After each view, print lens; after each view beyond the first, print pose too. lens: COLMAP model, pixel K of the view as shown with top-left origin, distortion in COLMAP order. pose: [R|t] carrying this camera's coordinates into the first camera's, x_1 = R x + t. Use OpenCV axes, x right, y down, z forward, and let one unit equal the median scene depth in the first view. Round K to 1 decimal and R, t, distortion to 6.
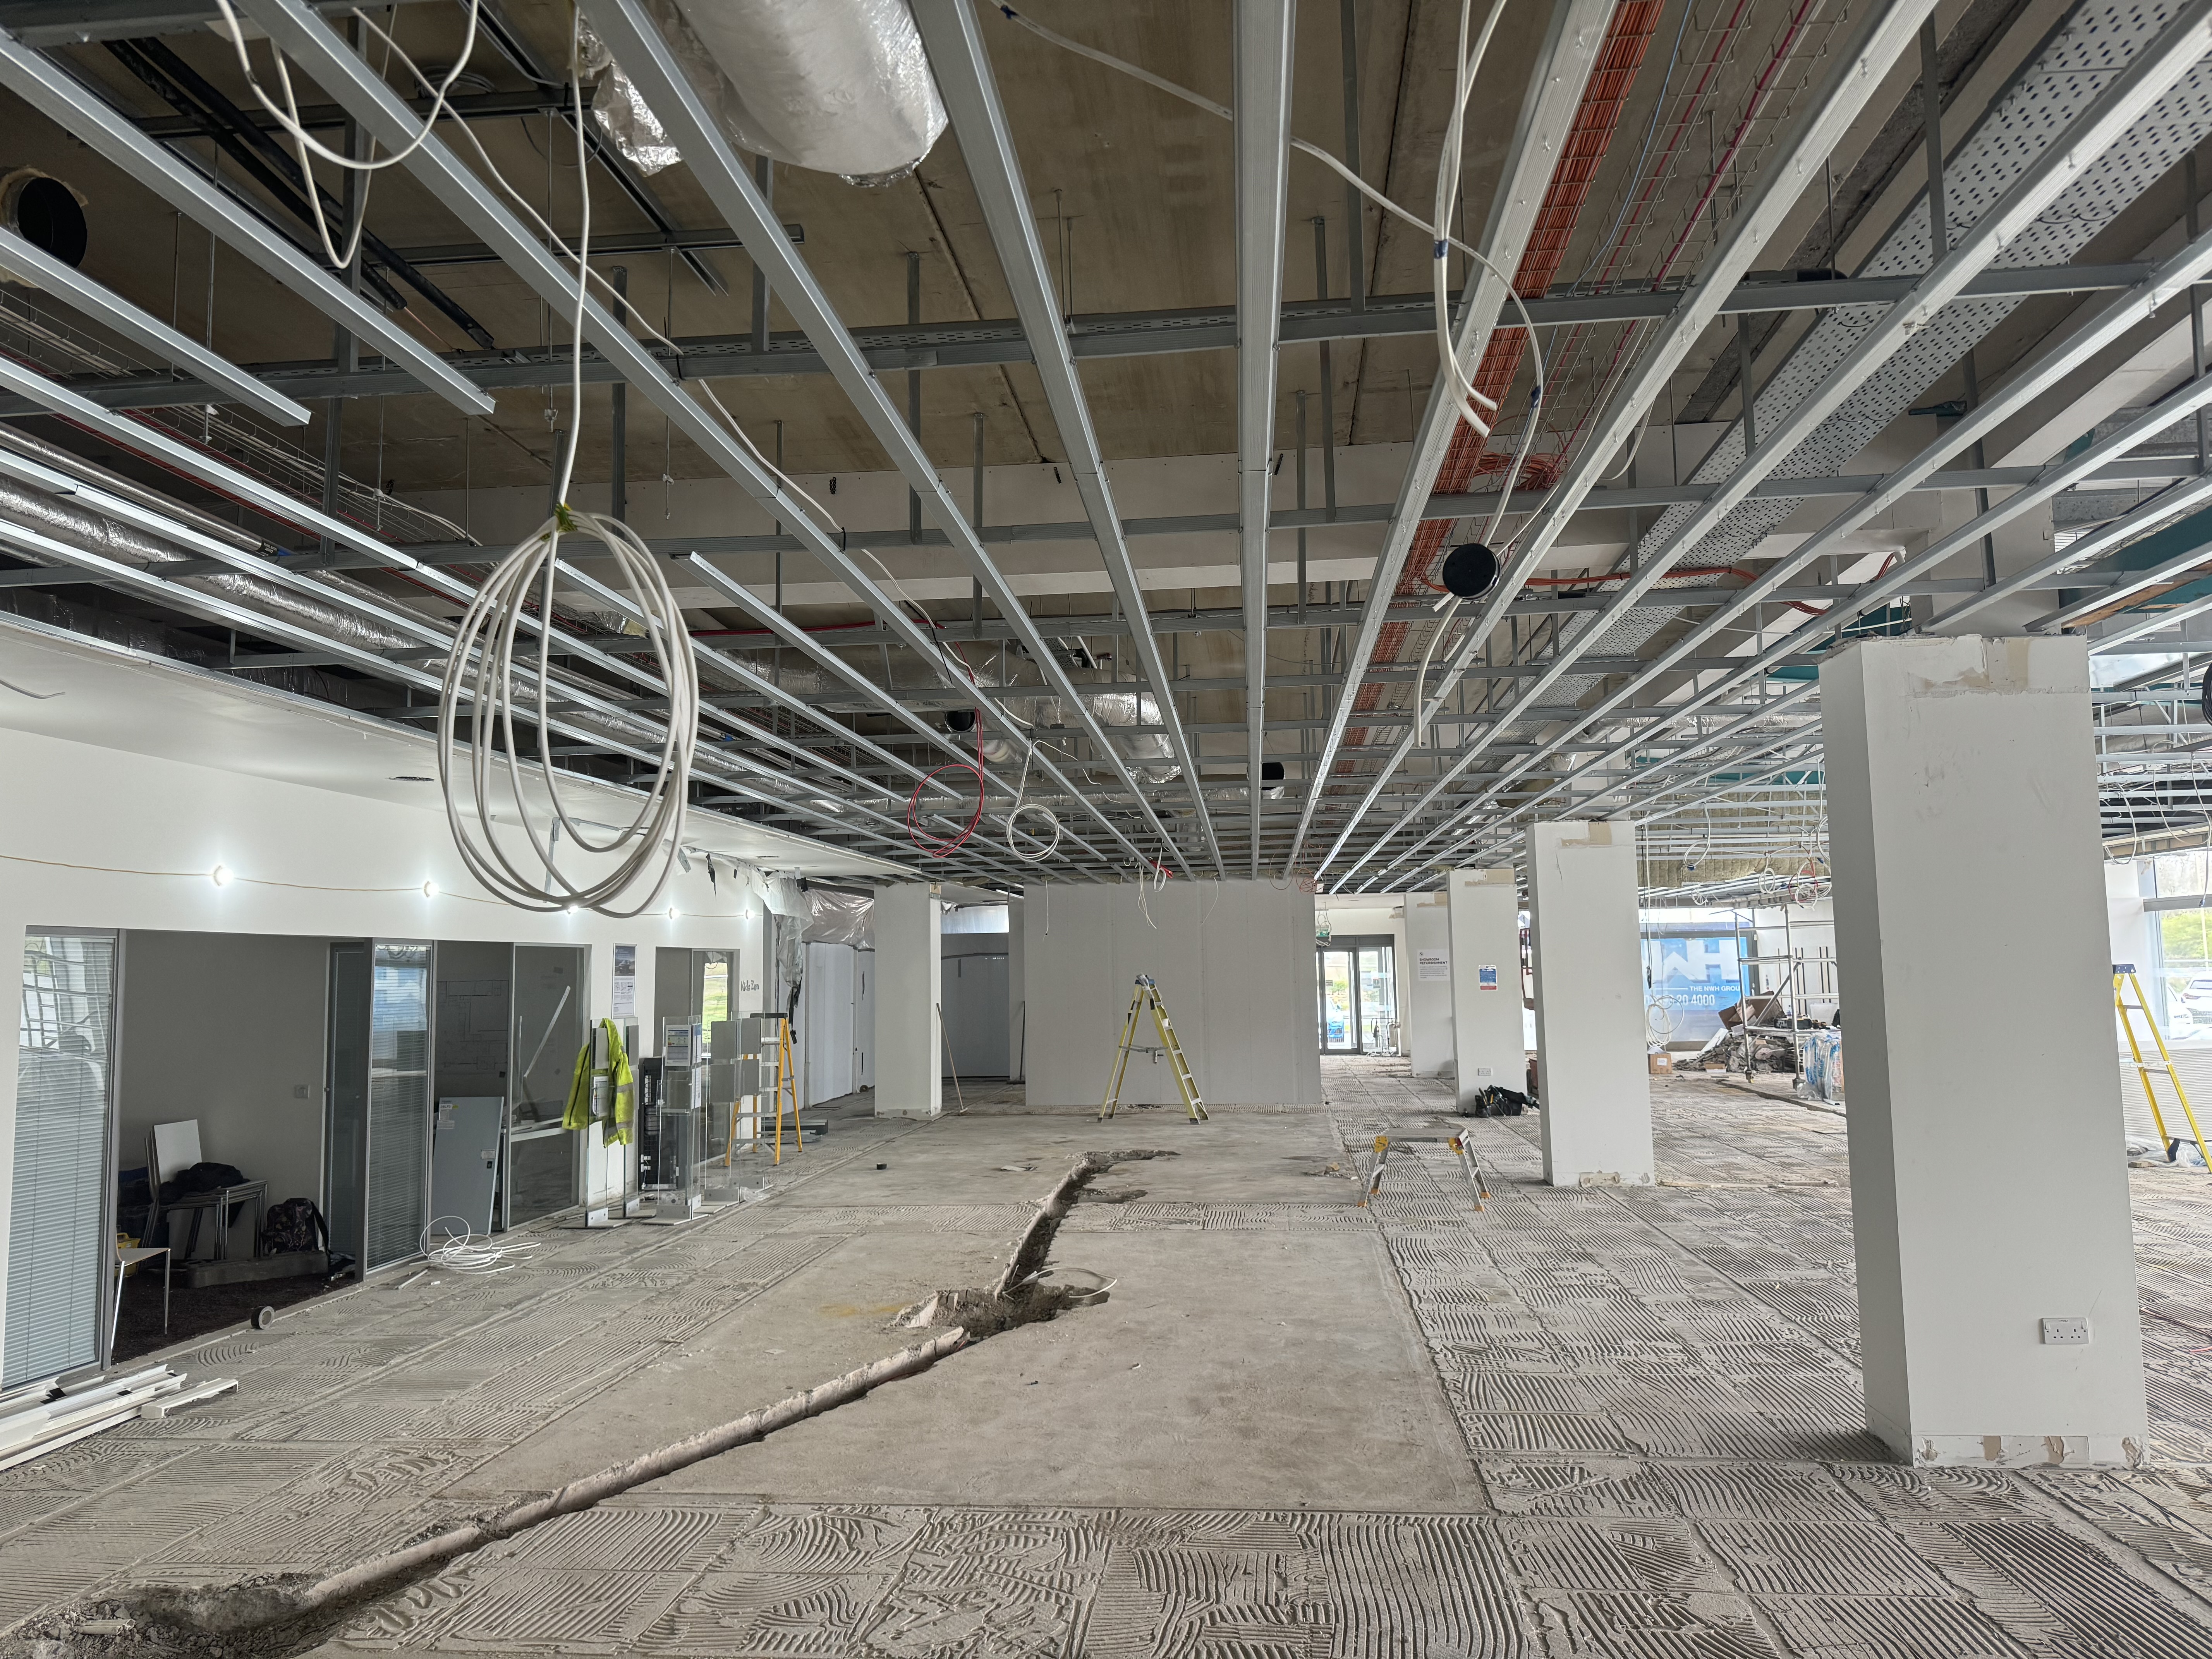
lens RADIAL K [[1561.7, 0, 1106.0], [0, 1561.7, 829.5], [0, 0, 1]] dist [-0.000047, -0.000930]
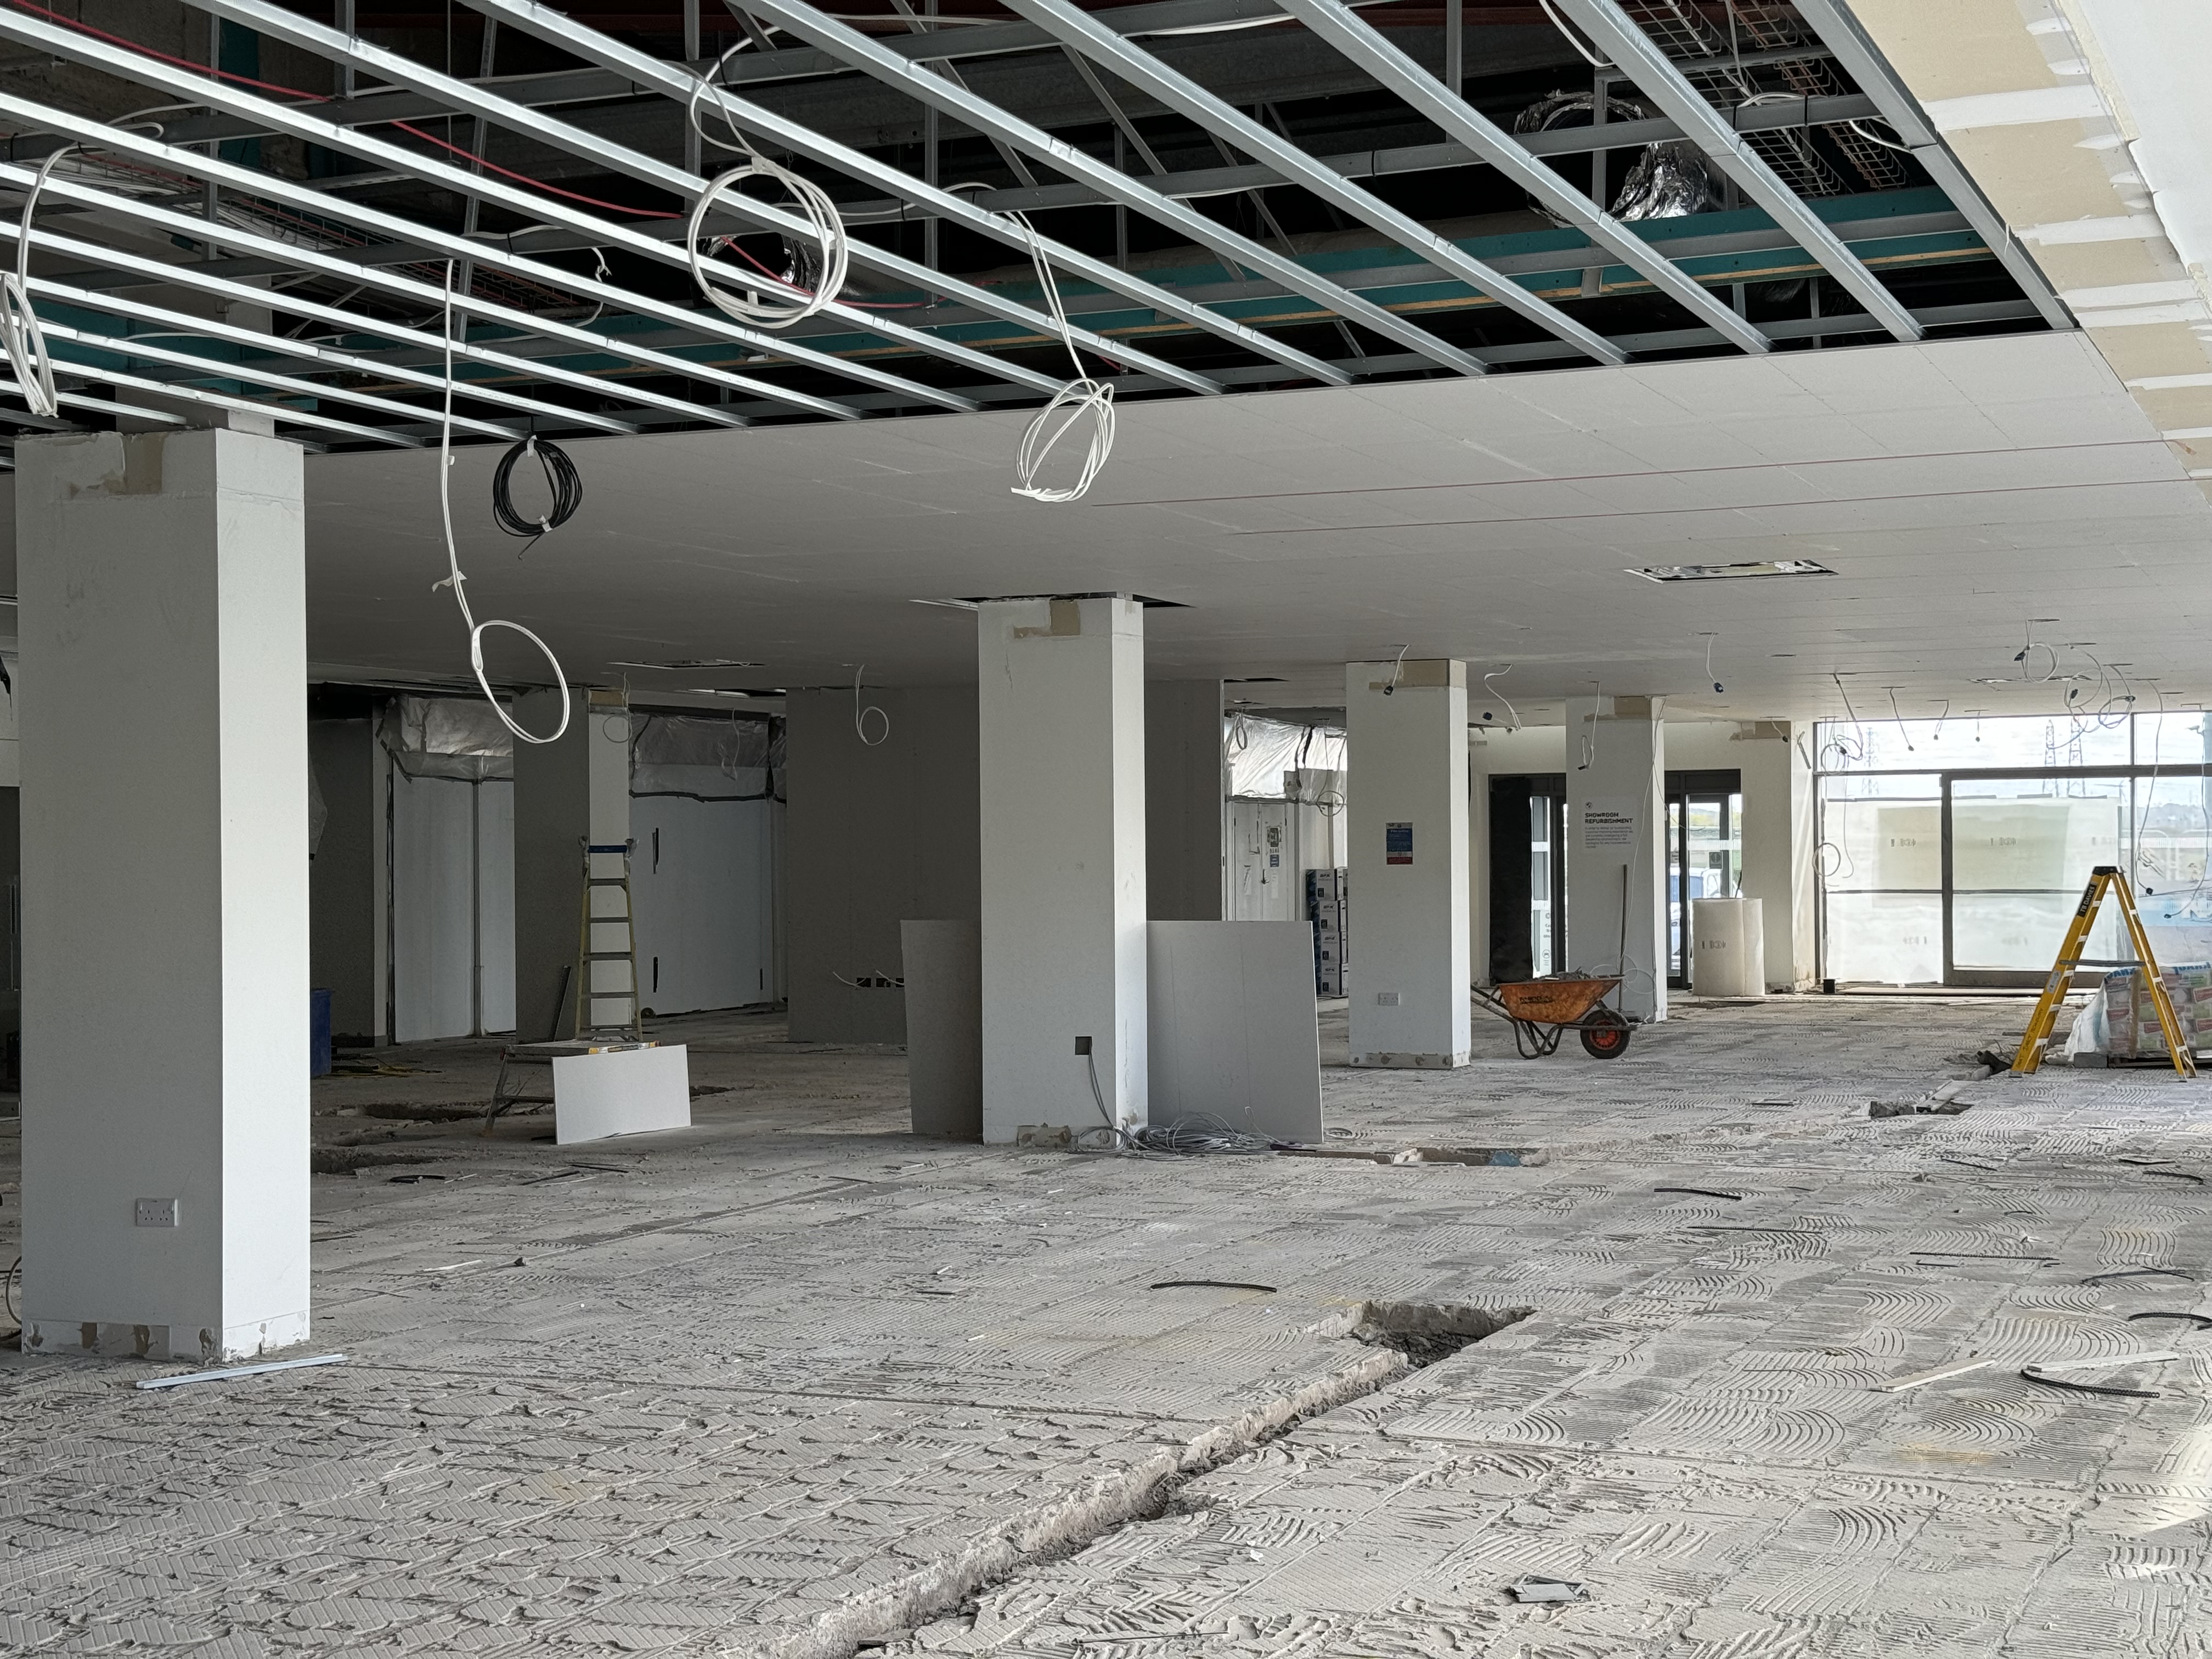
lens RADIAL K [[3041.3, 0, 1106.0], [0, 3041.3, 829.5], [0, 0, 1]] dist [-0.000137, 0.054185]
pose [[0.951449, 0.005978, -0.307749, 1.604625], [0.020719, 0.996300, 0.083409, -0.032958], [0.307109, -0.085735, 0.947805, -0.457691]]
